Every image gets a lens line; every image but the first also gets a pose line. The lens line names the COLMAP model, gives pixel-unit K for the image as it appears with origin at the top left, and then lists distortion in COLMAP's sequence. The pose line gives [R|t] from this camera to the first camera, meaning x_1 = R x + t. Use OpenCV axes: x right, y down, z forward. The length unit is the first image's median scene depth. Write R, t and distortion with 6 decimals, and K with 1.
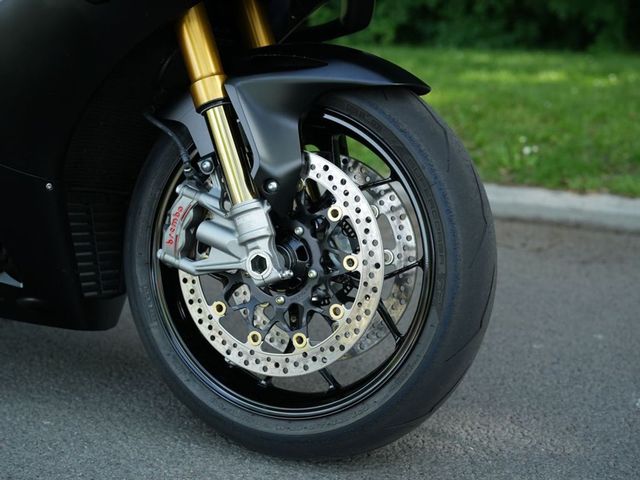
lens RADIAL K [[990.5, 0, 320.0], [0, 990.5, 240.0], [0, 0, 1]] dist [-0.102947, 0.961423]
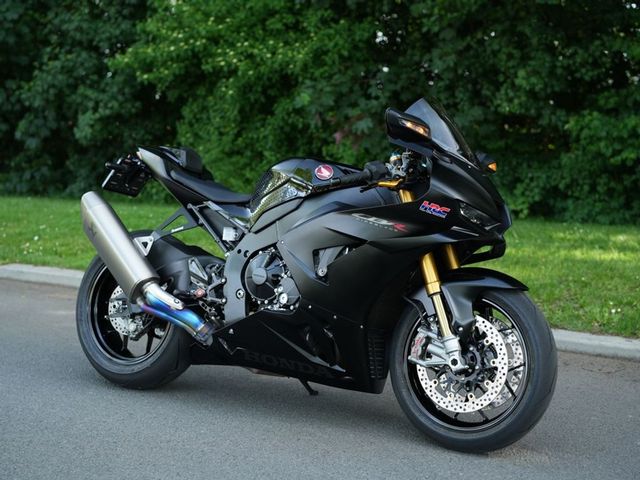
lens RADIAL K [[990.5, 0, 320.0], [0, 990.5, 240.0], [0, 0, 1]] dist [-0.102947, 0.961423]
pose [[0.989841, 0.013059, -0.141579, -0.047408], [-0.033625, 0.989026, -0.143866, 0.083164], [0.138147, 0.147166, 0.979417, -1.347933]]
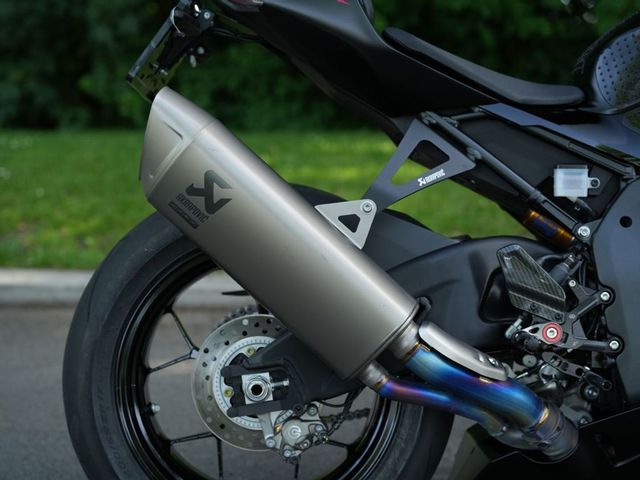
lens RADIAL K [[990.5, 0, 320.0], [0, 990.5, 240.0], [0, 0, 1]] dist [-0.102947, 0.961423]
pose [[0.914135, -0.075049, 0.398402, -1.360765], [0.095688, 0.994892, -0.032143, -0.230885], [-0.393955, 0.067505, 0.916647, 0.318727]]
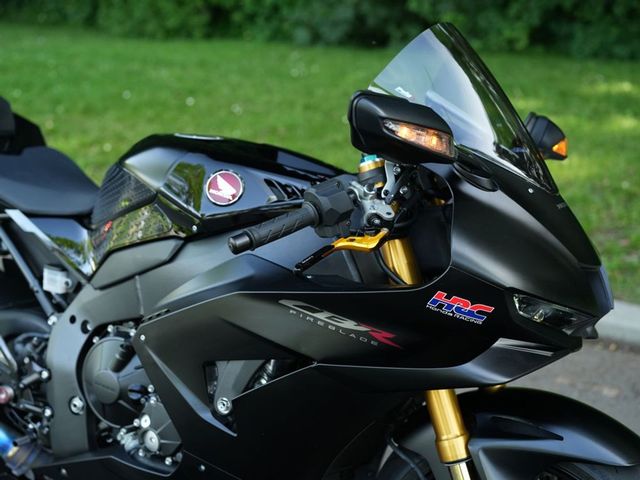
lens RADIAL K [[990.5, 0, 320.0], [0, 990.5, 240.0], [0, 0, 1]] dist [-0.102947, 0.961423]
pose [[0.994378, 0.016003, -0.104672, -0.147313], [-0.008137, 0.997139, 0.075148, -0.467350], [0.105575, -0.073874, 0.991664, -0.128142]]
